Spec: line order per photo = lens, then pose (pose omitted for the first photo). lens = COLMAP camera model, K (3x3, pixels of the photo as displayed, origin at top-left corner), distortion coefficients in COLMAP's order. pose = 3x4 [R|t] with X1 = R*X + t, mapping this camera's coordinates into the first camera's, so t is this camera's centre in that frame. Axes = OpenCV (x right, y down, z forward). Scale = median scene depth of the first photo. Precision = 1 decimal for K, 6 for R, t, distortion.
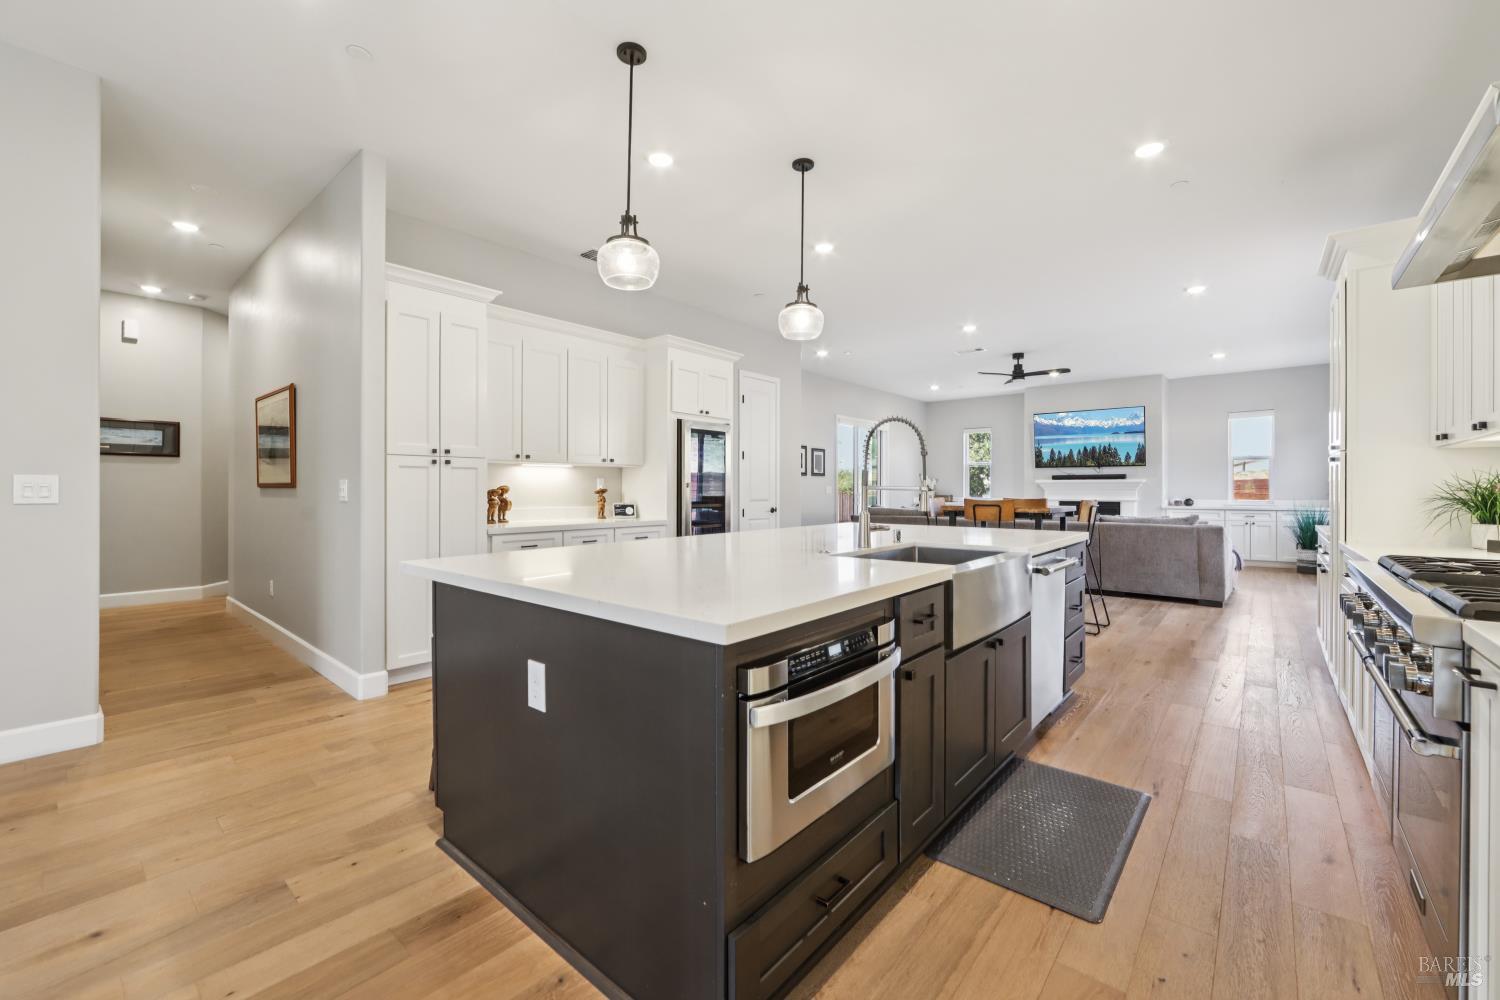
lens RADIAL K [[603.8, 0, 766.8], [0, 603.8, 496.0], [0, 0, 1]] dist [-0.013714, 0.002562]
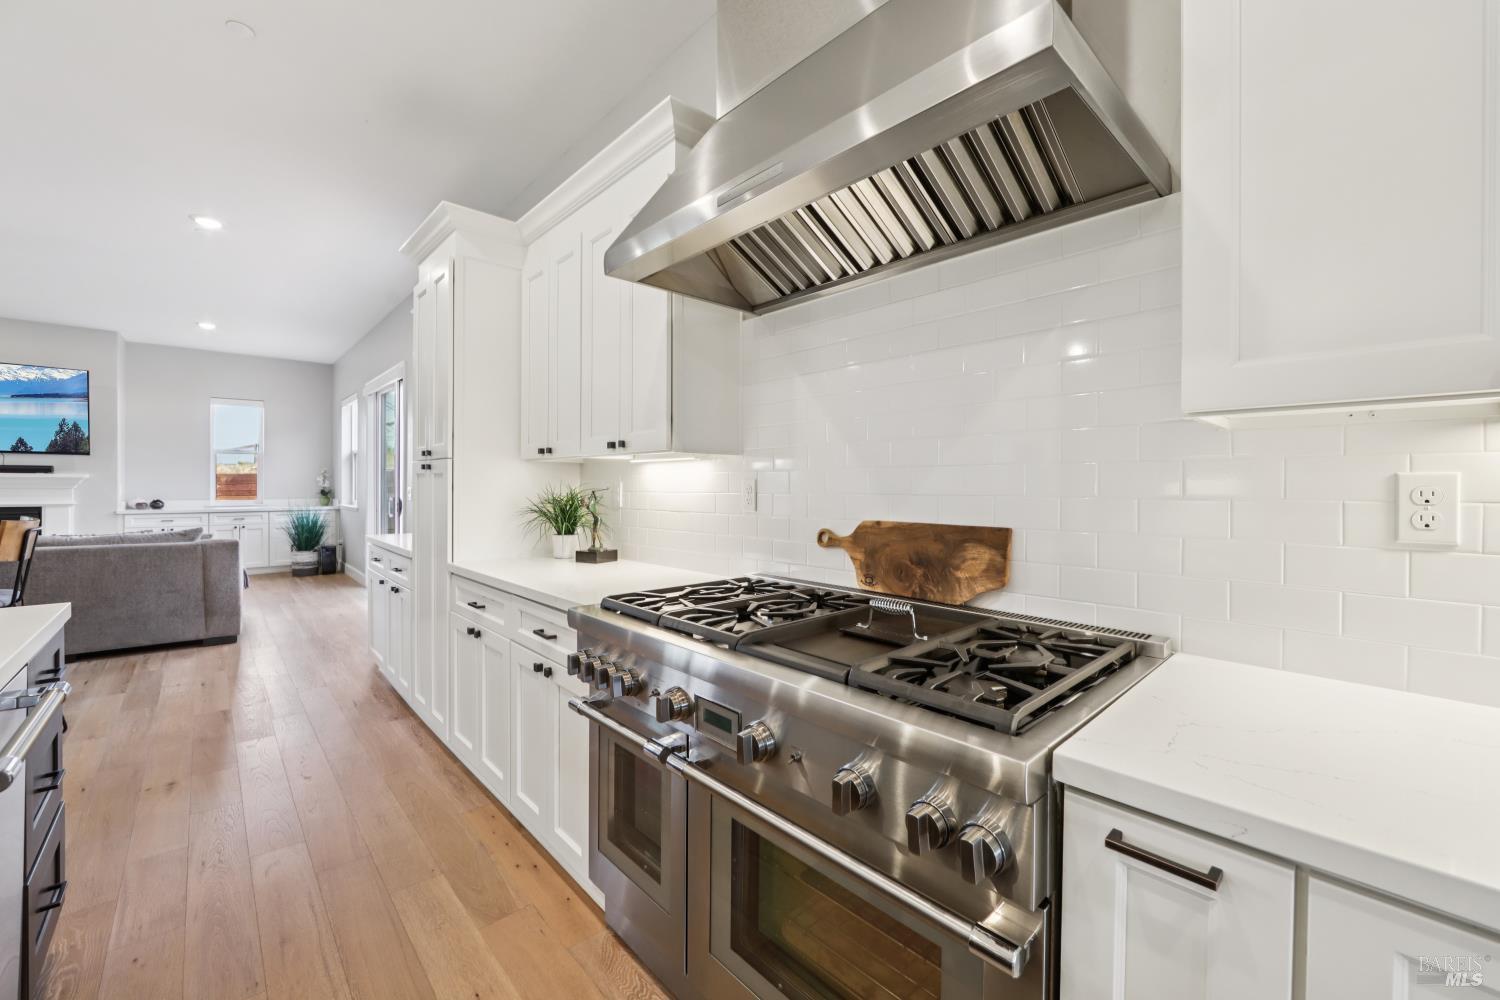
lens RADIAL K [[603.8, 0, 738.2], [0, 603.8, 485.8], [0, 0, 1]] dist [-0.013714, 0.002562]
pose [[0.148865, -0.002233, 0.988855, 0.050642], [0.006390, 0.999979, 0.001296, -0.010736], [-0.988837, 0.006126, 0.148876, 0.143621]]
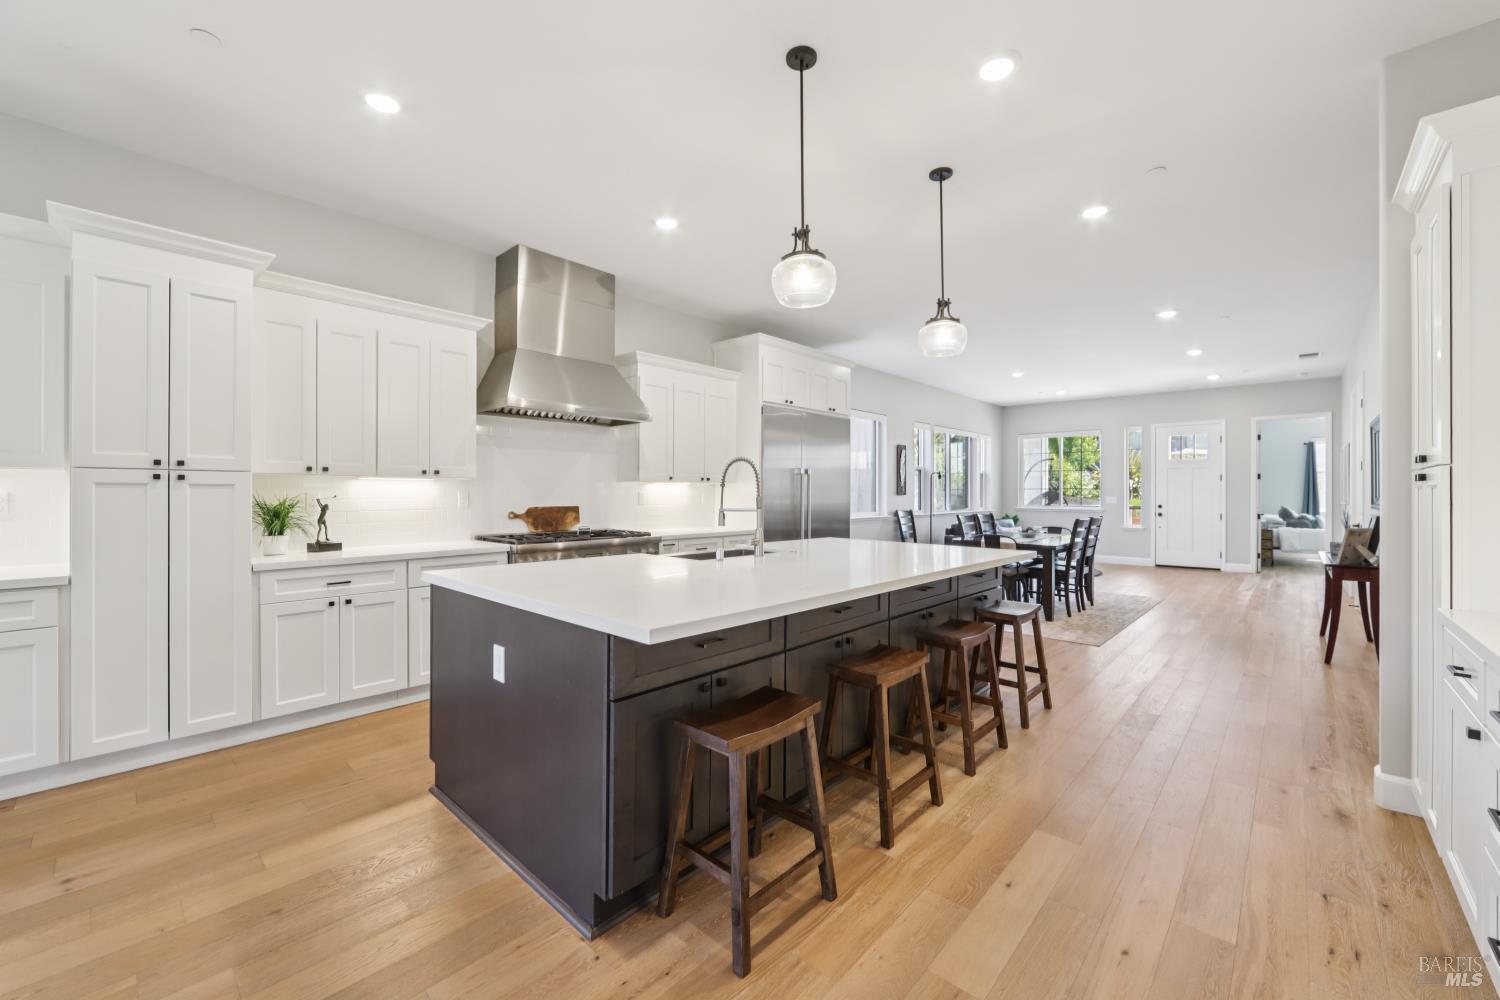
lens RADIAL K [[603.8, 0, 764.6], [0, 603.8, 497.8], [0, 0, 1]] dist [-0.013714, 0.002562]
pose [[-0.999362, -0.006422, 0.035134, 0.027173], [-0.005732, 0.999790, 0.019690, -0.017975], [-0.035253, 0.019476, -0.999189, 0.615463]]
